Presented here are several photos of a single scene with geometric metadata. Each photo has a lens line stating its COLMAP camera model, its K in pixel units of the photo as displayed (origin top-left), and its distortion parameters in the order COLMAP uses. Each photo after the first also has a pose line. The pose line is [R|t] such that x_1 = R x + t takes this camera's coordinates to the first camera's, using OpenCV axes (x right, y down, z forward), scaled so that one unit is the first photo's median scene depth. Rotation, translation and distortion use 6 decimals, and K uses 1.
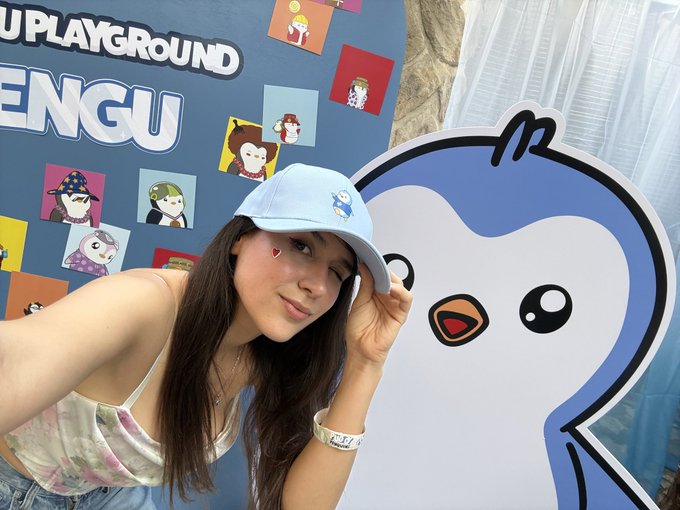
lens RADIAL K [[475.9, 0, 331.9], [0, 475.9, 248.6], [0, 0, 1]] dist [0.017678, -0.031899]
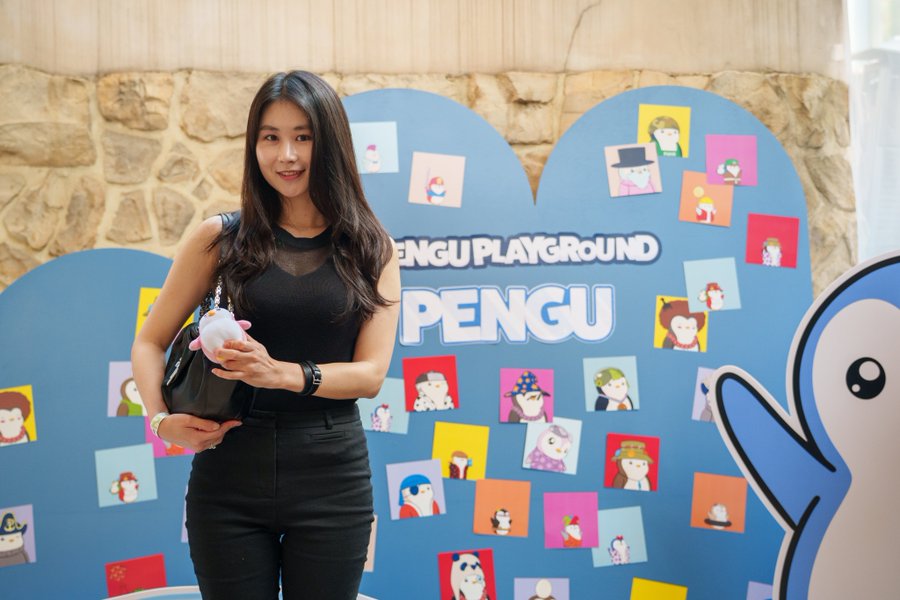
lens RADIAL K [[1258.1, 0, 421.1], [0, 1258.1, 301.1], [0, 0, 1]] dist [0.154218, 0.000000]
pose [[0.981248, -0.192362, -0.012190, -0.697653], [0.177226, 0.925287, -0.335313, 0.585755], [0.075780, 0.326865, 0.942028, -1.692768]]
